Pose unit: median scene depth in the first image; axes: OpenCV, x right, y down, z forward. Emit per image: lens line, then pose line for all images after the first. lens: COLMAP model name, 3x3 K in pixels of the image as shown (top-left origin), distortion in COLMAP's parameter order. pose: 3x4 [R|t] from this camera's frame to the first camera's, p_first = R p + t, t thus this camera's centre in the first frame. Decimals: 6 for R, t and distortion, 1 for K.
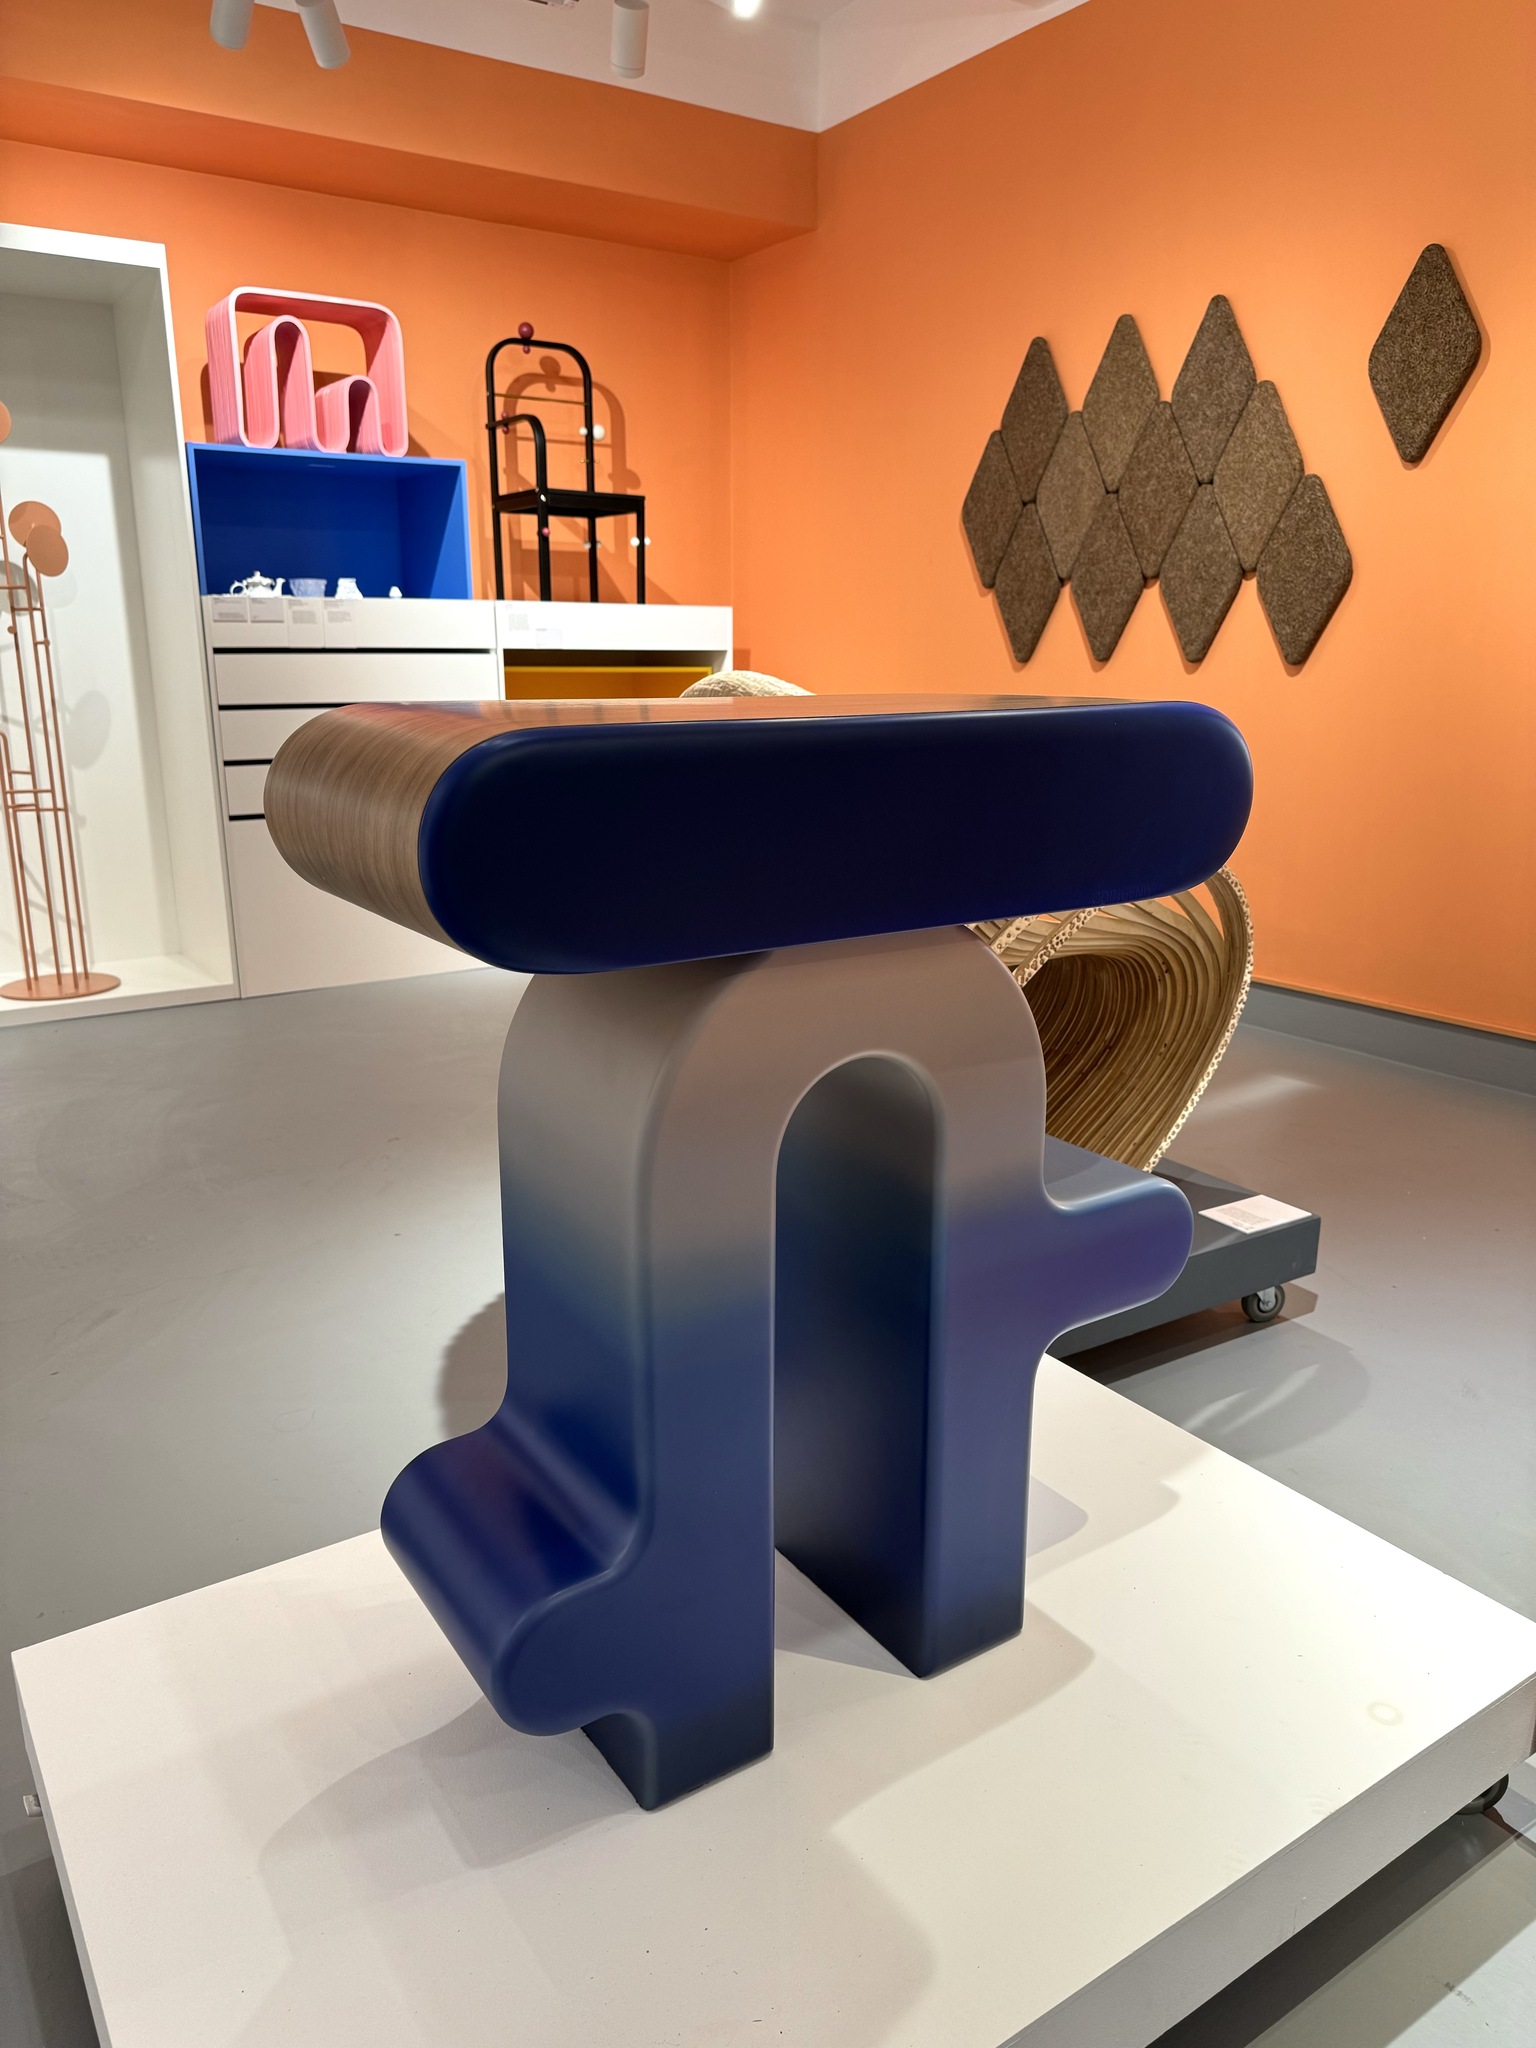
lens RADIAL K [[1452.6, 0, 820.2], [0, 1452.6, 1025.8], [0, 0, 1]] dist [-0.040448, -0.001371]
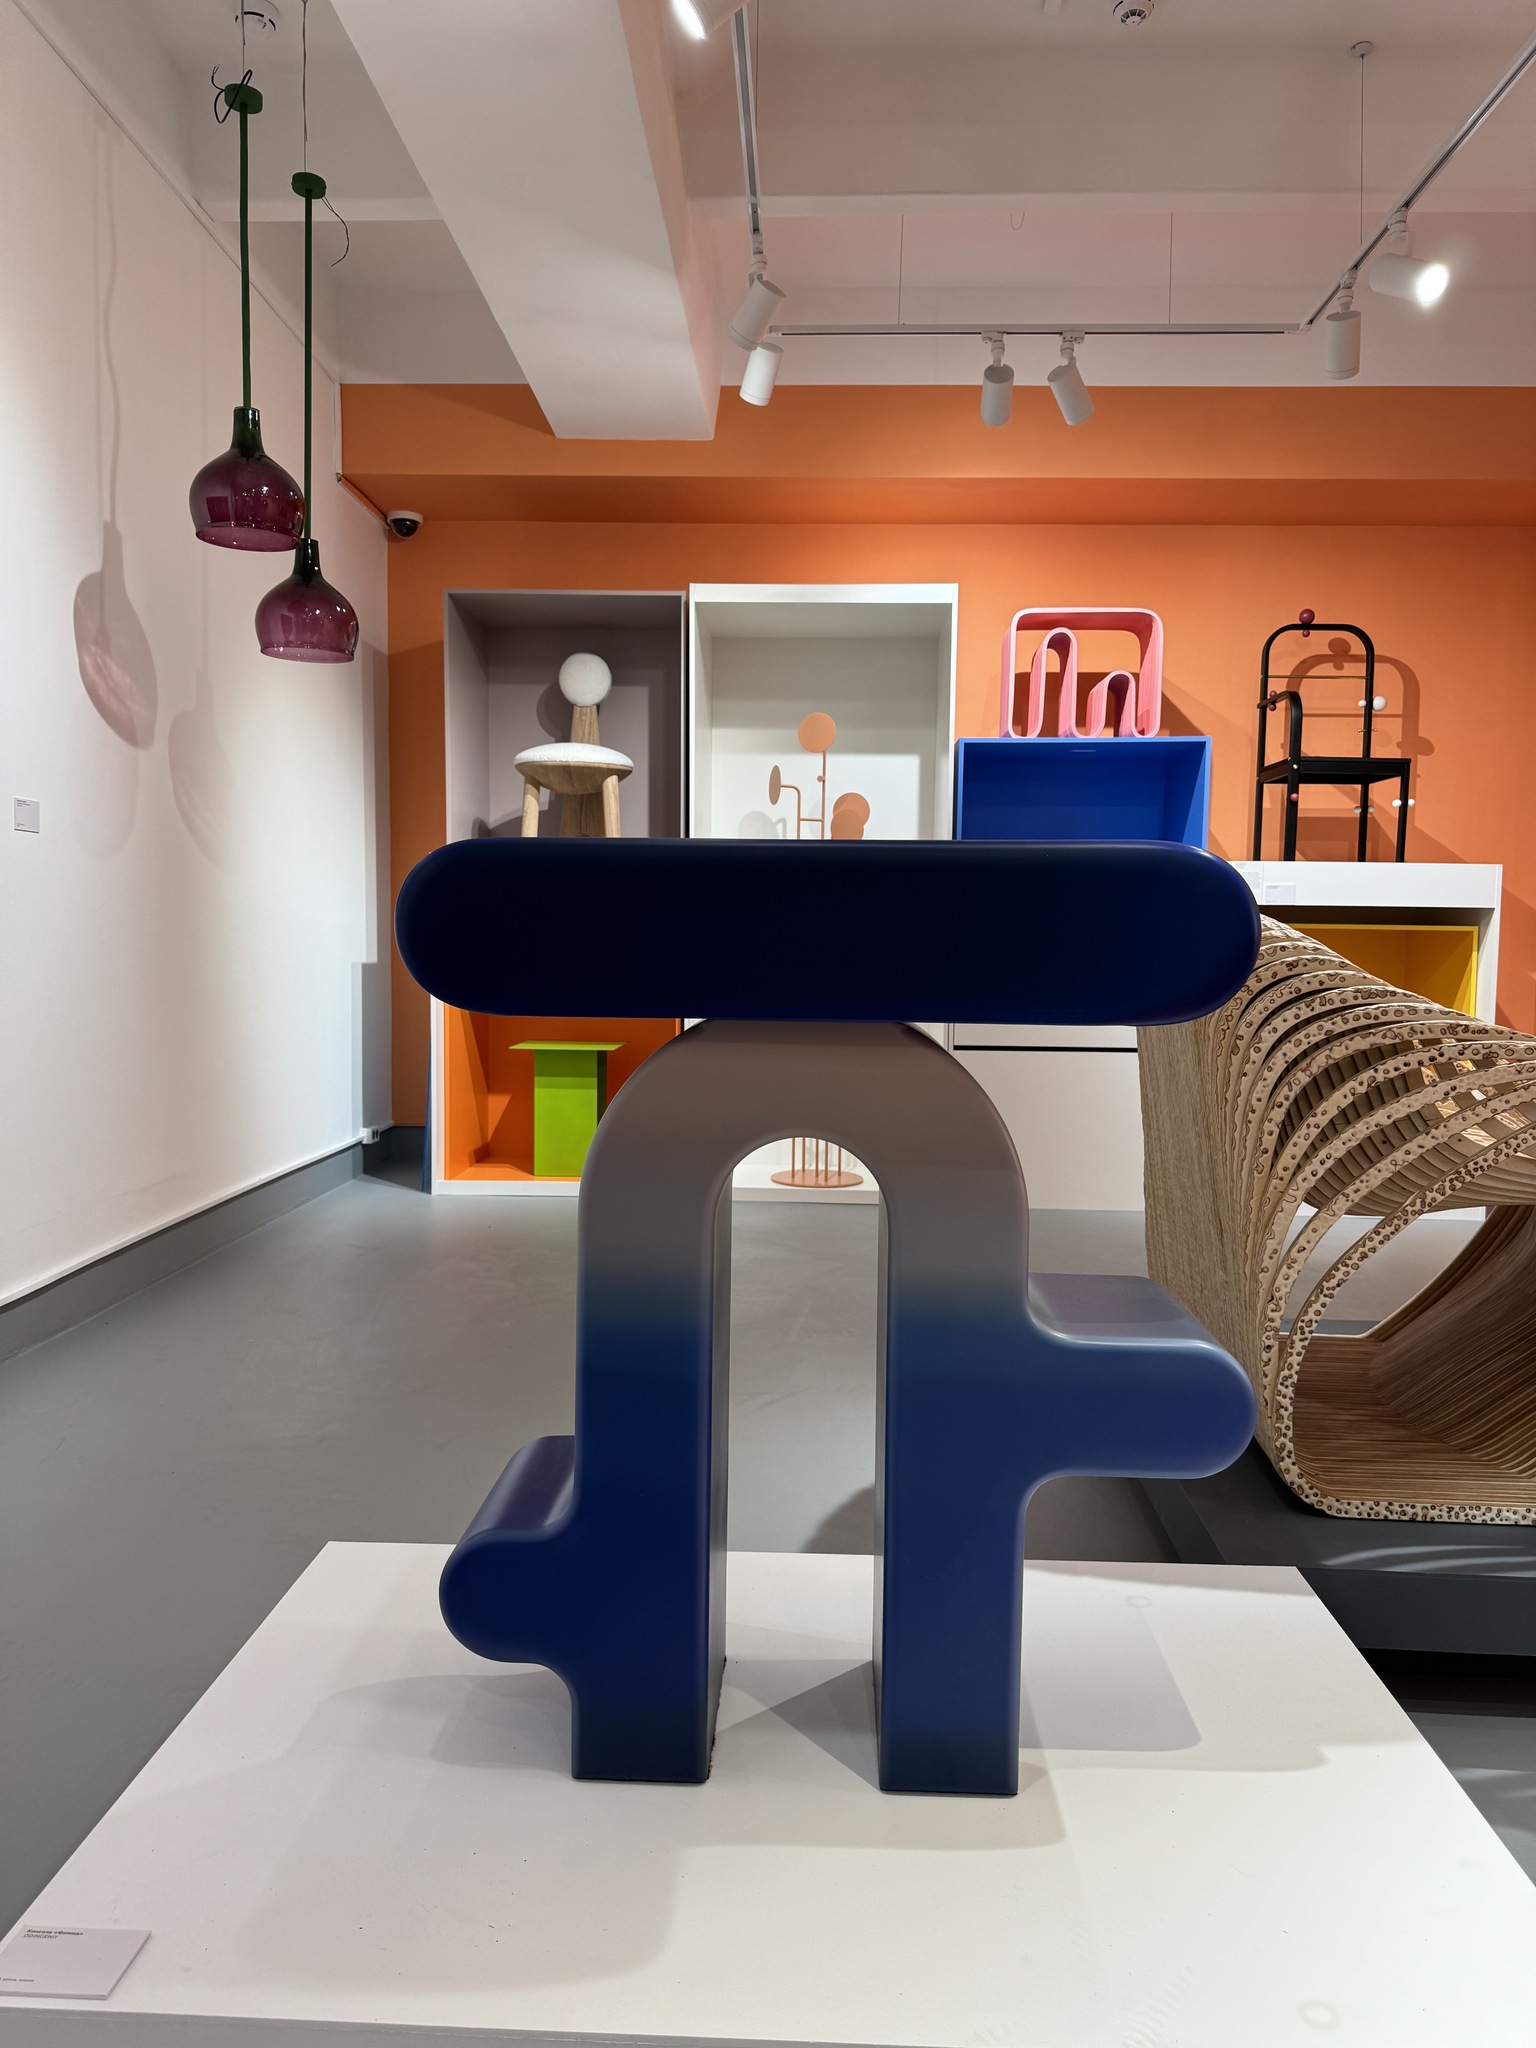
lens RADIAL K [[1452.6, 0, 820.2], [0, 1452.6, 1025.8], [0, 0, 1]] dist [-0.040448, -0.001371]
pose [[0.800360, 0.030420, -0.598747, 0.156944], [-0.147109, 0.978144, -0.146949, 0.020437], [0.581190, 0.205693, 0.787342, 0.016796]]
